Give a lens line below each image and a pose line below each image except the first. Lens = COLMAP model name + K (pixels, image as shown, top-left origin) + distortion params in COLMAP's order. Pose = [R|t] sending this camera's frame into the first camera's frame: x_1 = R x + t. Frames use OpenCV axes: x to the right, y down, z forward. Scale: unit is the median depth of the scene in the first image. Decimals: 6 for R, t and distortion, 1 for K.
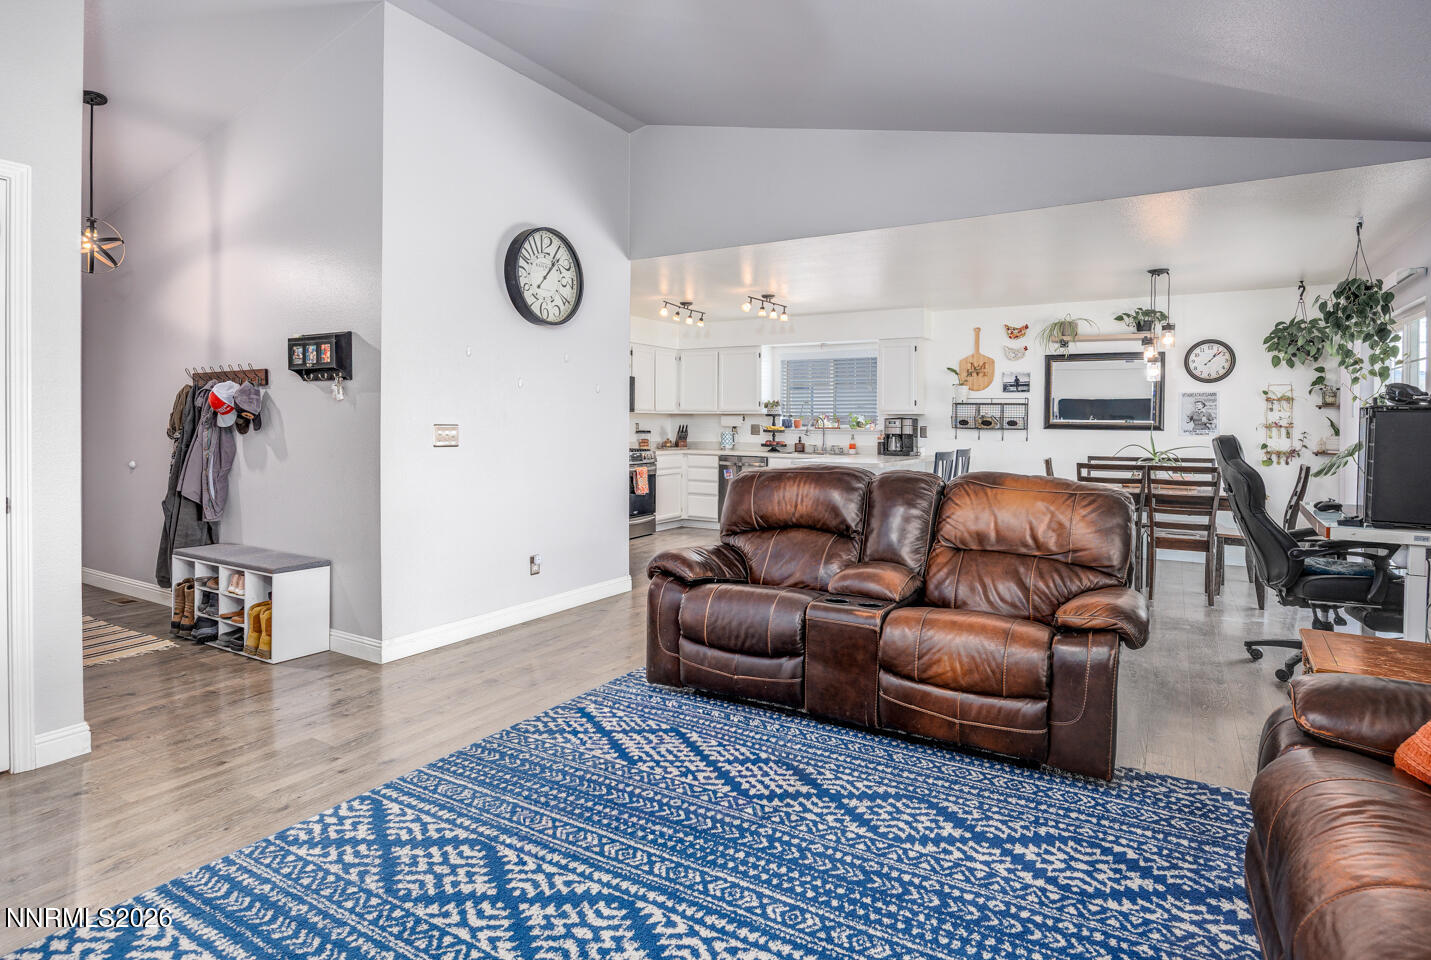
lens RADIAL K [[752.6, 0, 715.5], [0, 752.6, 480.0], [0, 0, 1]] dist [-0.007835, -0.000813]
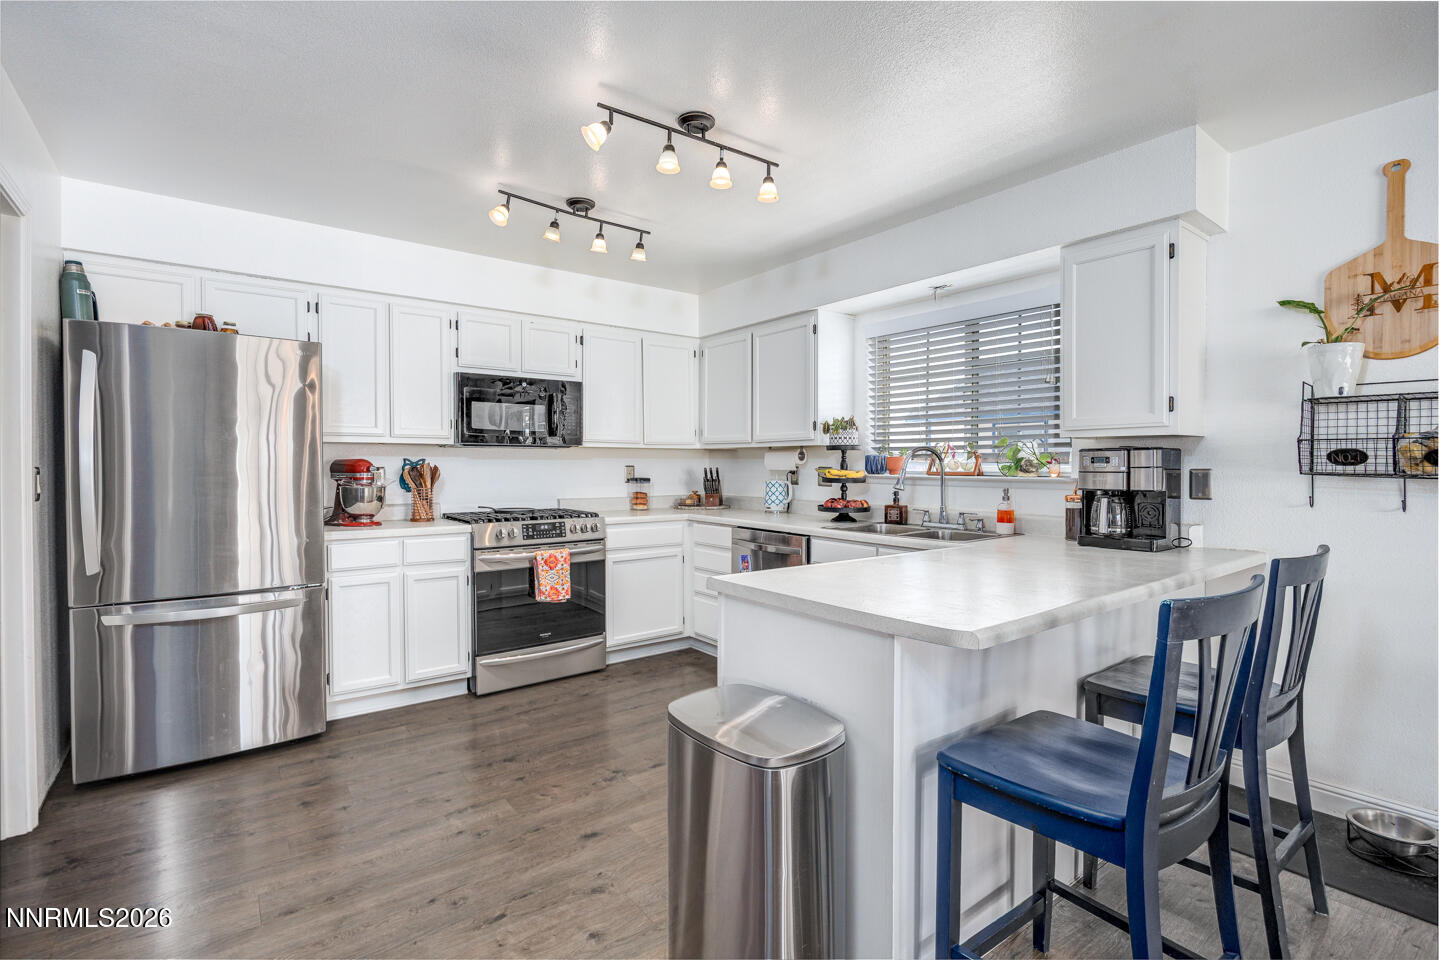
lens RADIAL K [[677.4, 0, 719.5], [0, 677.4, 480.0], [0, 0, 1]] dist [0.000549, 0.000485]
pose [[0.932994, 0.003244, -0.359876, 0.174166], [-0.024018, 0.998291, -0.053270, -0.042324], [0.359088, 0.058344, 0.931478, 0.599757]]
